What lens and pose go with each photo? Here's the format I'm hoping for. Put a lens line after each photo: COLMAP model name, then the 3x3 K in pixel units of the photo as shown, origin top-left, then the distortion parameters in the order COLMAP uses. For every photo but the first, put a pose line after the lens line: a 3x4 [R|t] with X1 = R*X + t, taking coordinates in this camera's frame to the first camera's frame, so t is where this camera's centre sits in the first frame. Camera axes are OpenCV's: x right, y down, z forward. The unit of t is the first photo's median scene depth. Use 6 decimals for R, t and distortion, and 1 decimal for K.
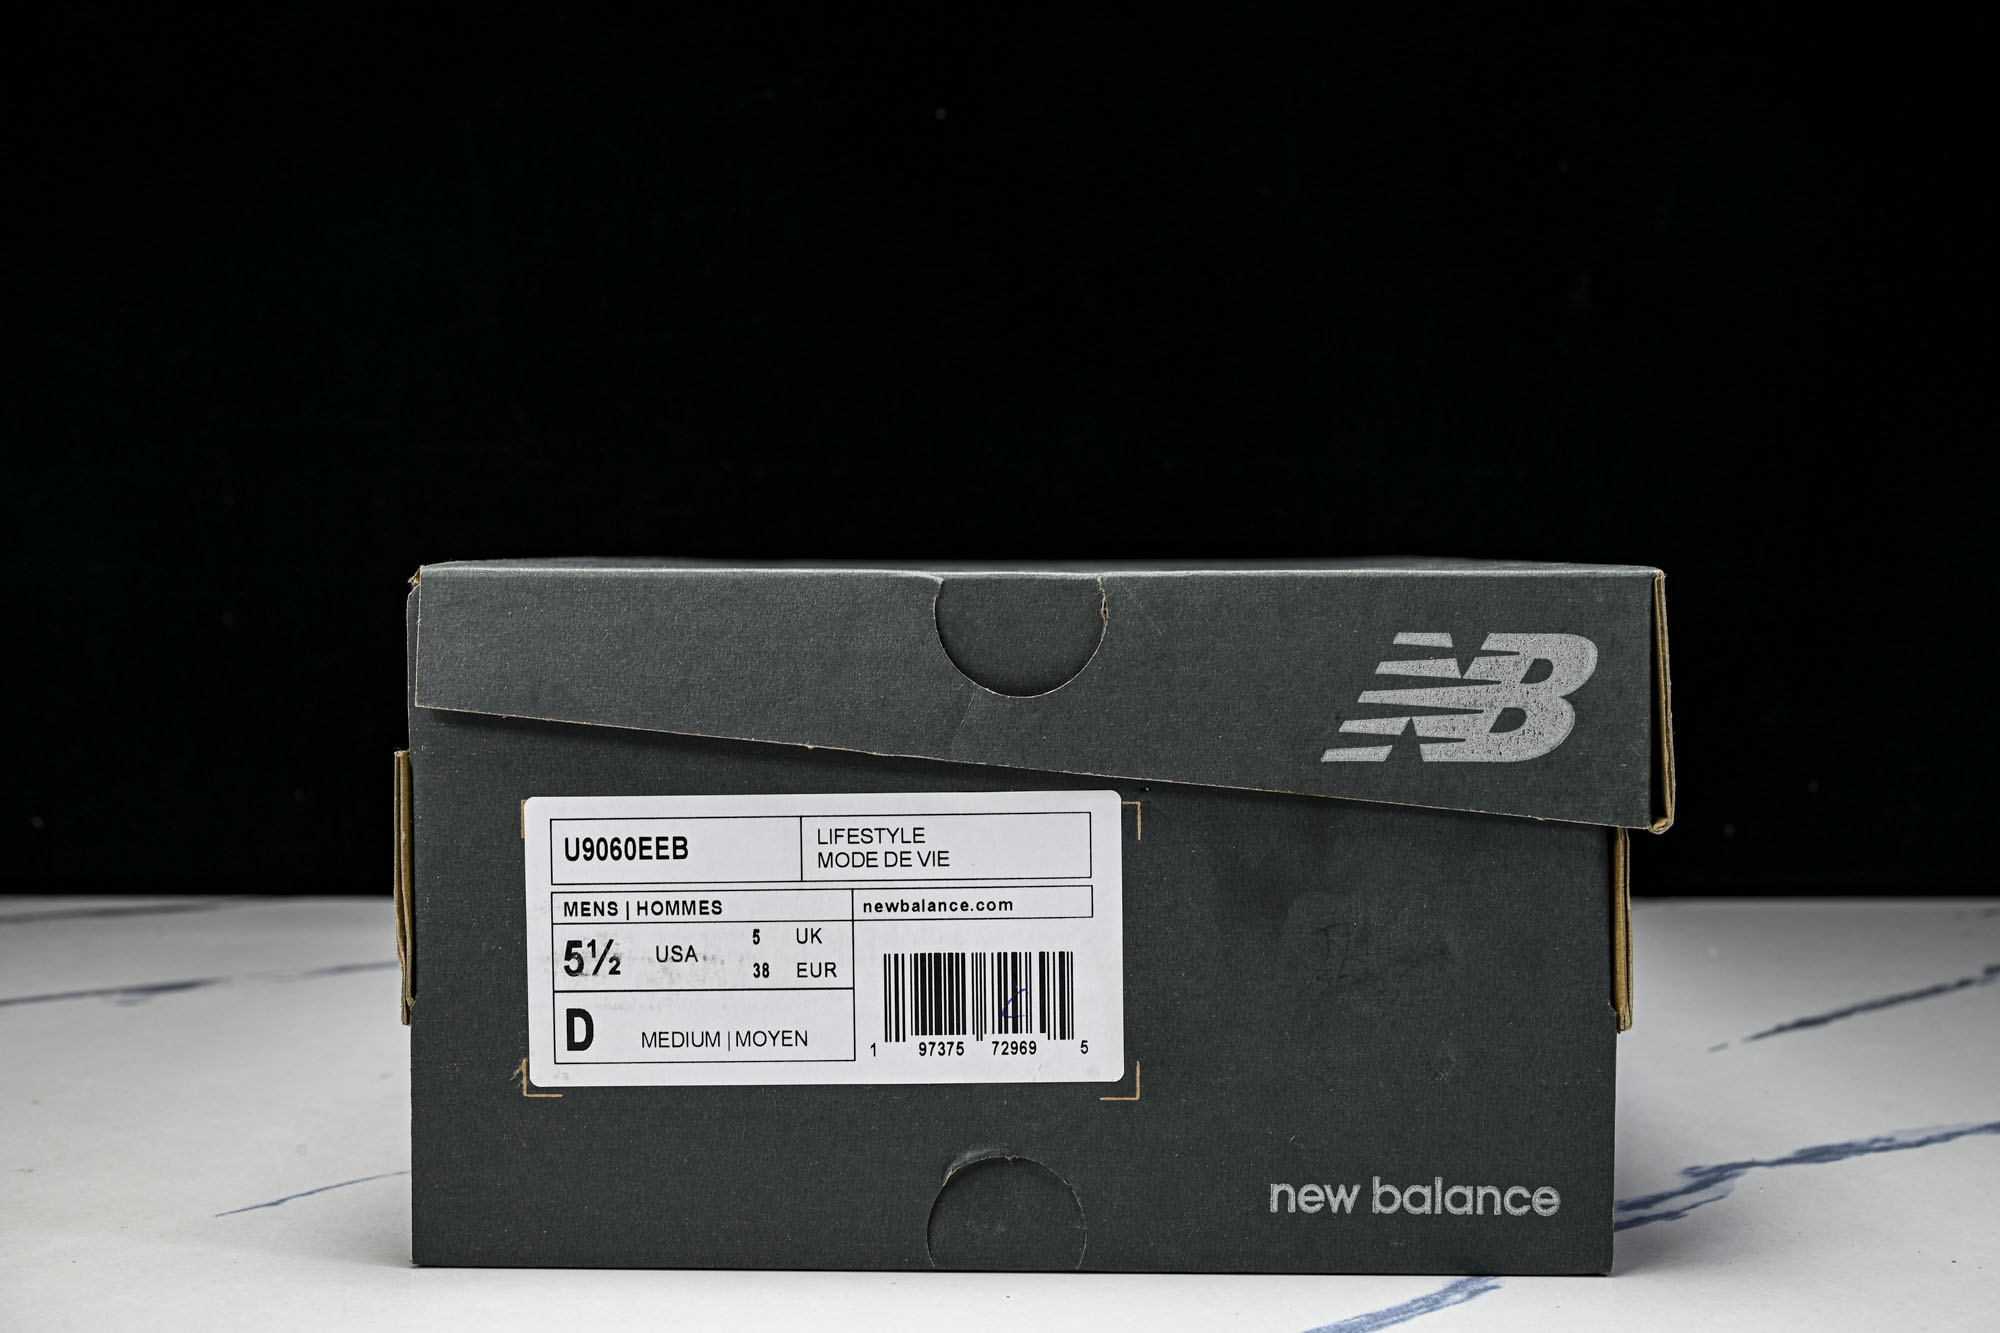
lens RADIAL K [[2528.6, 0, 1000.0], [0, 2528.6, 666.5], [0, 0, 1]] dist [-0.012512, 0.066628]
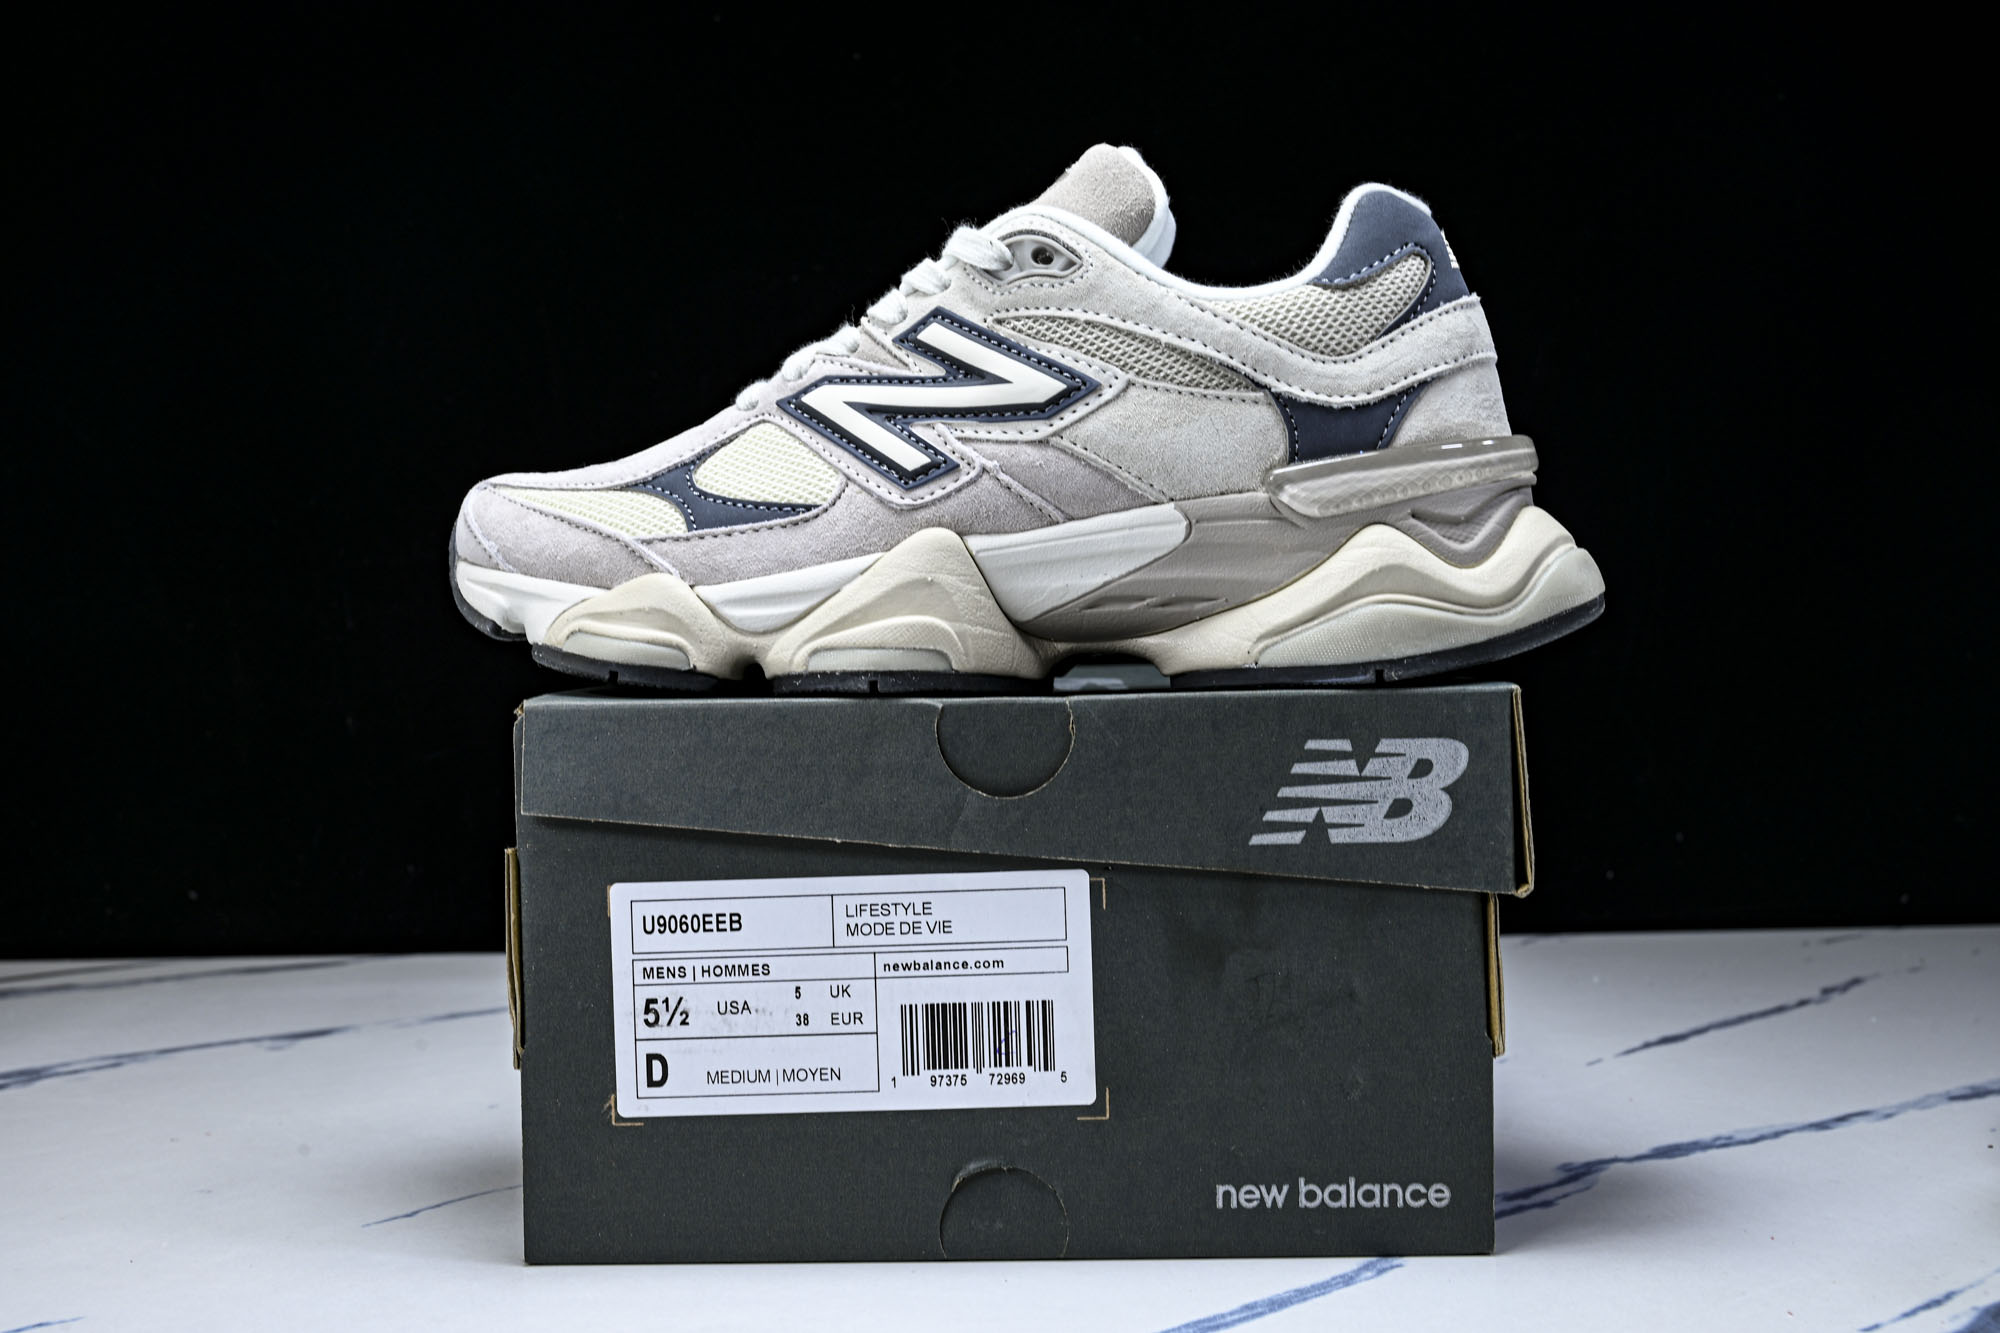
lens RADIAL K [[2278.8, 0, 1000.0], [0, 2278.8, 666.5], [0, 0, 1]] dist [0.014686, -0.034026]
pose [[0.999815, -0.018941, -0.003401, 0.009721], [0.018879, 0.999673, -0.017235, -0.032235], [0.003727, 0.017168, 0.999846, -0.122767]]
